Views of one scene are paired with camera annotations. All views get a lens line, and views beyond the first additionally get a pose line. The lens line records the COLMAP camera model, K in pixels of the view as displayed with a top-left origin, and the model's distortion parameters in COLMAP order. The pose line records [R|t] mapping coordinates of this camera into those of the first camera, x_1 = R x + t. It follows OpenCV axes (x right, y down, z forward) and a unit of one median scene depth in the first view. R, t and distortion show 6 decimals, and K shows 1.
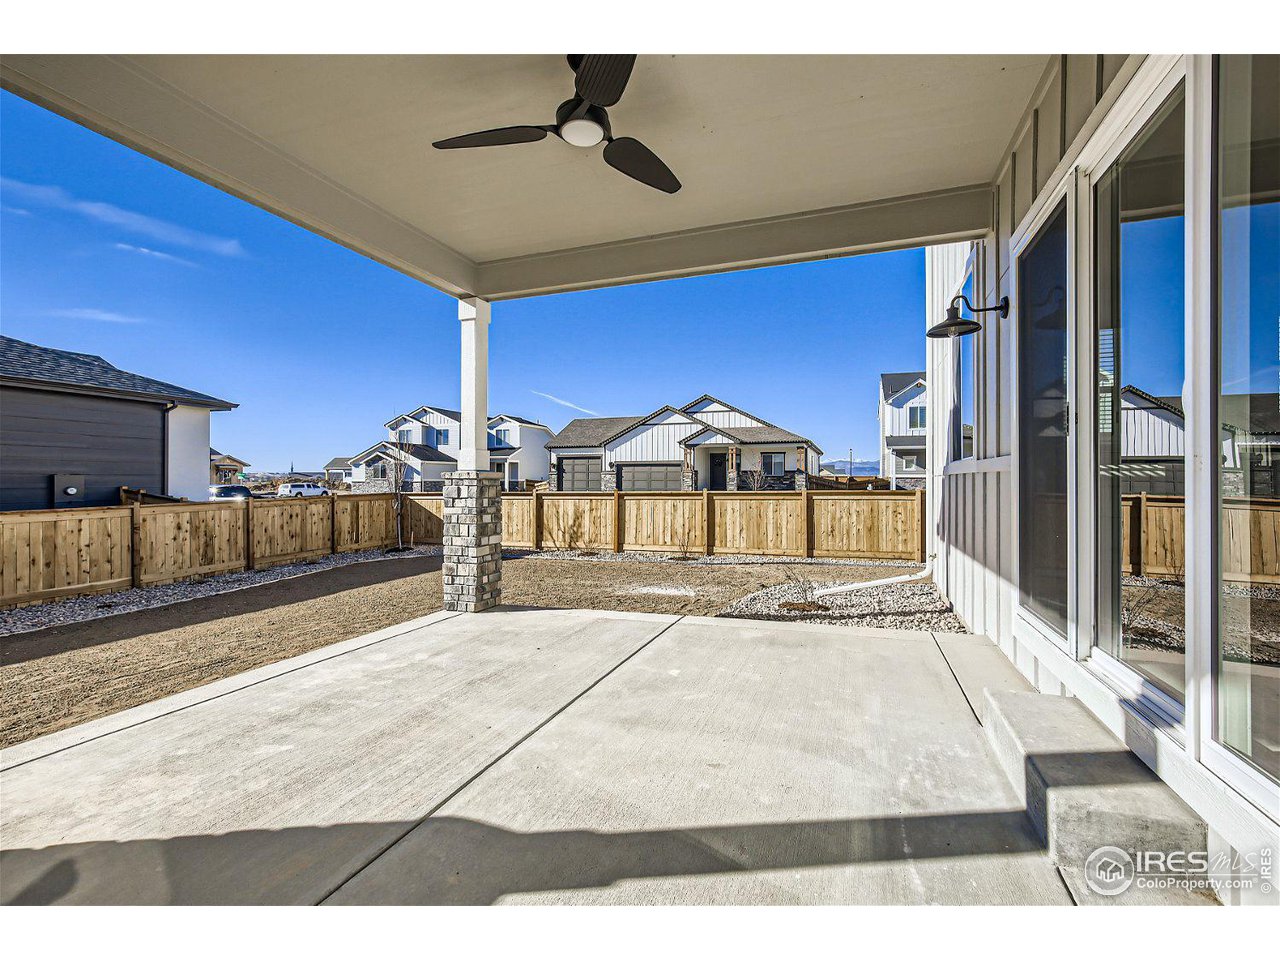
lens RADIAL K [[575.7, 0, 639.7], [0, 575.7, 479.6], [0, 0, 1]] dist [0.001089, 0.000223]
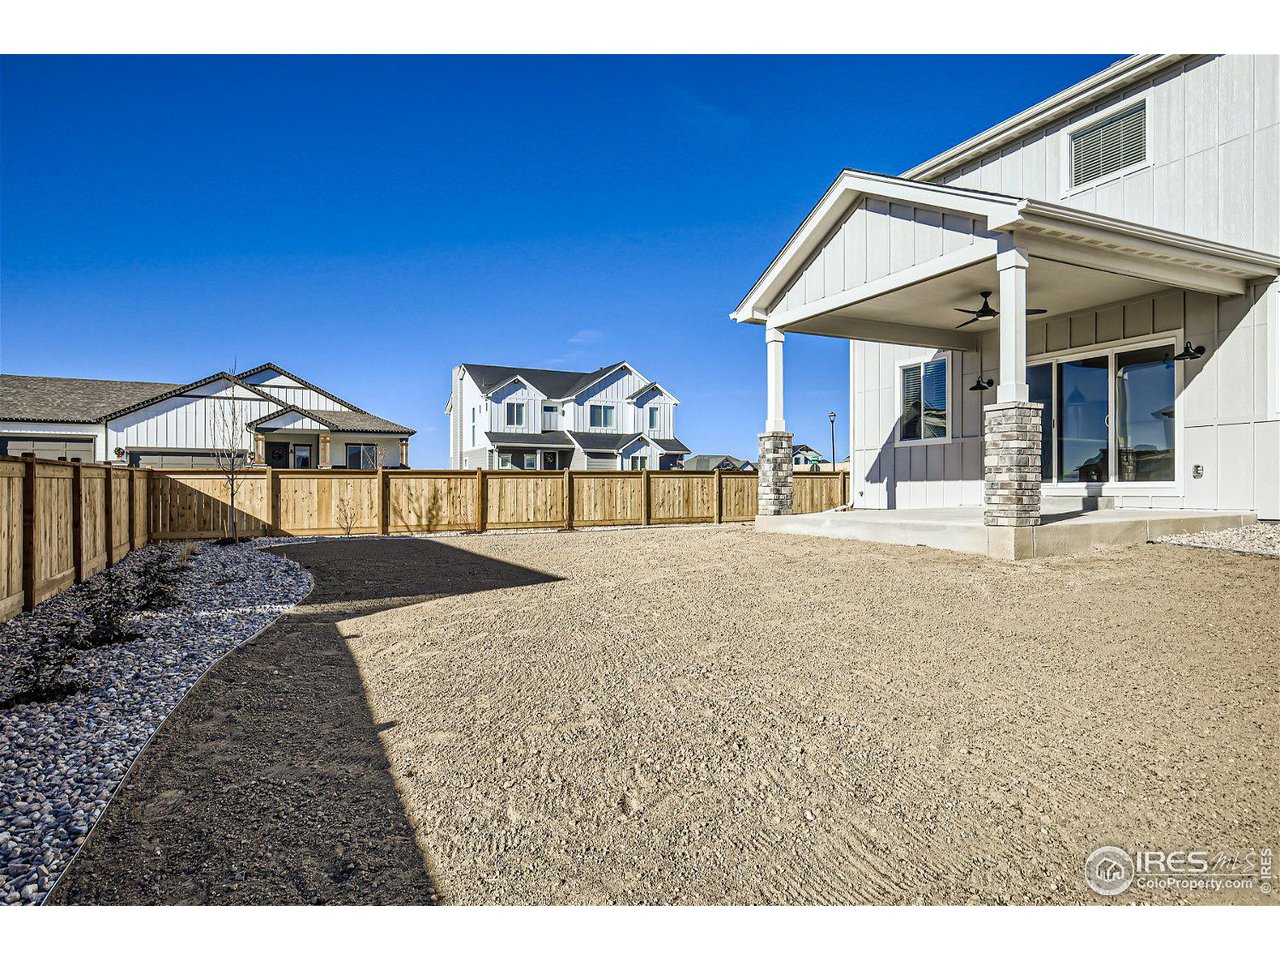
lens RADIAL K [[753.1, 0, 639.0], [0, 753.1, 484.8], [0, 0, 1]] dist [0.001118, 0.000281]
pose [[0.694037, 0.005356, 0.719920, -0.279679], [0.000052, 0.999972, -0.007489, 0.019993], [-0.719940, 0.005235, 0.694017, -0.028886]]
